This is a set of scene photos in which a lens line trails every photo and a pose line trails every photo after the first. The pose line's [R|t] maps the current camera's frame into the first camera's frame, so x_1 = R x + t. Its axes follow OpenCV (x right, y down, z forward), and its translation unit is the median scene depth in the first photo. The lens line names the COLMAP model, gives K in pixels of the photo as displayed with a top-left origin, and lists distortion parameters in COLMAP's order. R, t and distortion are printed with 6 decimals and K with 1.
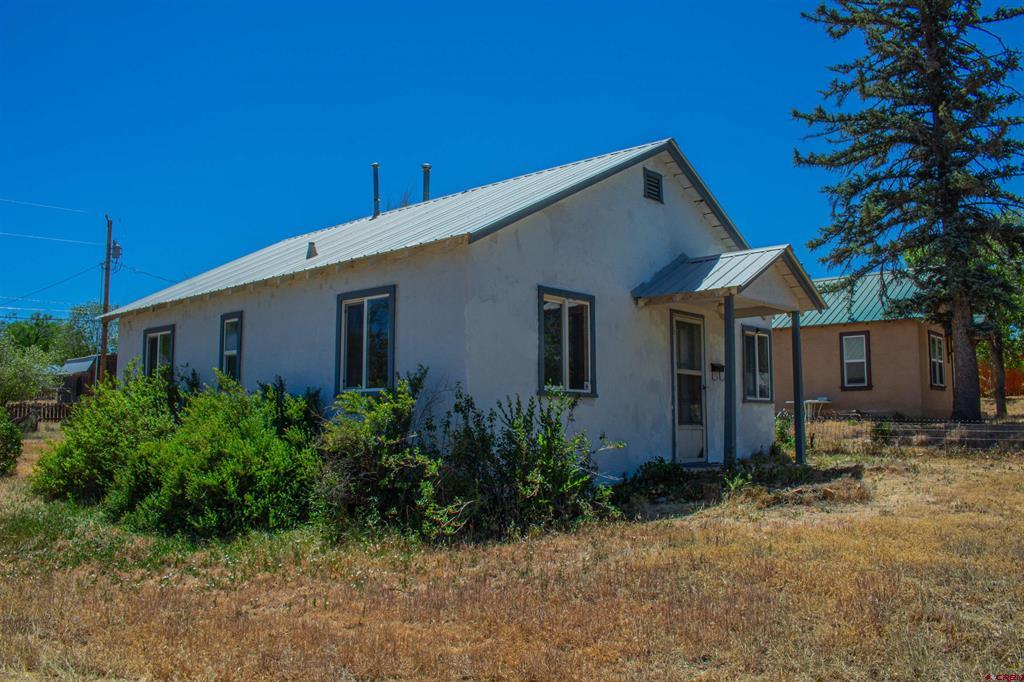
lens RADIAL K [[844.5, 0, 511.4], [0, 844.5, 341.8], [0, 0, 1]] dist [-0.107769, 0.037098]
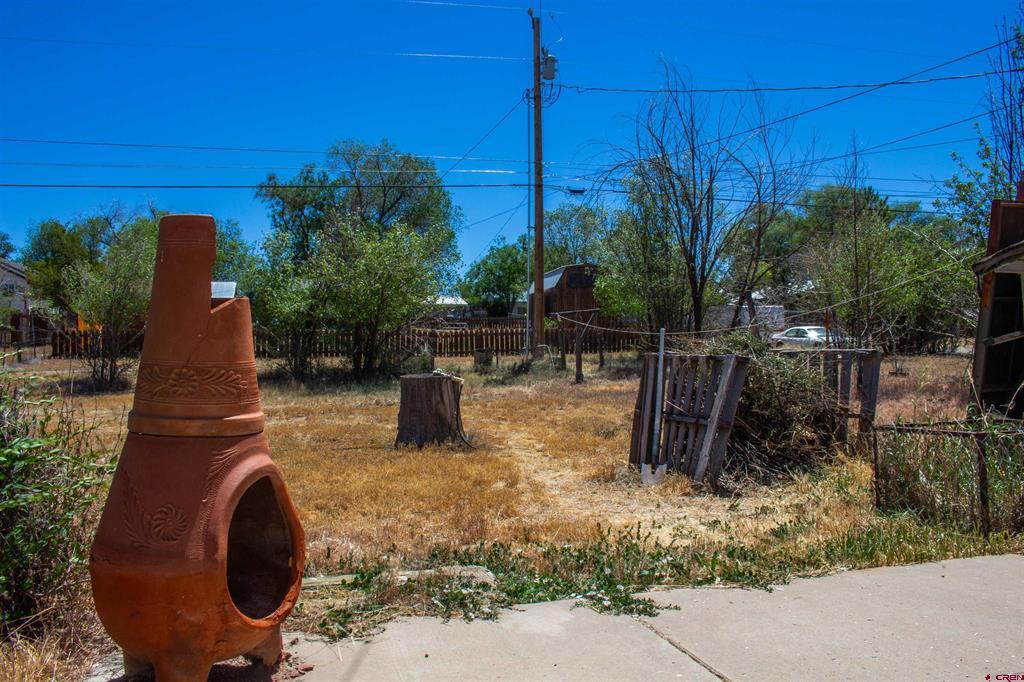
lens RADIAL K [[844.5, 0, 511.1], [0, 844.5, 343.0], [0, 0, 1]] dist [-0.107769, 0.037098]
pose [[0.840237, -0.010468, -0.542119, -0.181709], [0.060801, 0.995327, 0.075018, 0.040256], [0.538800, -0.095994, 0.836947, 0.468586]]
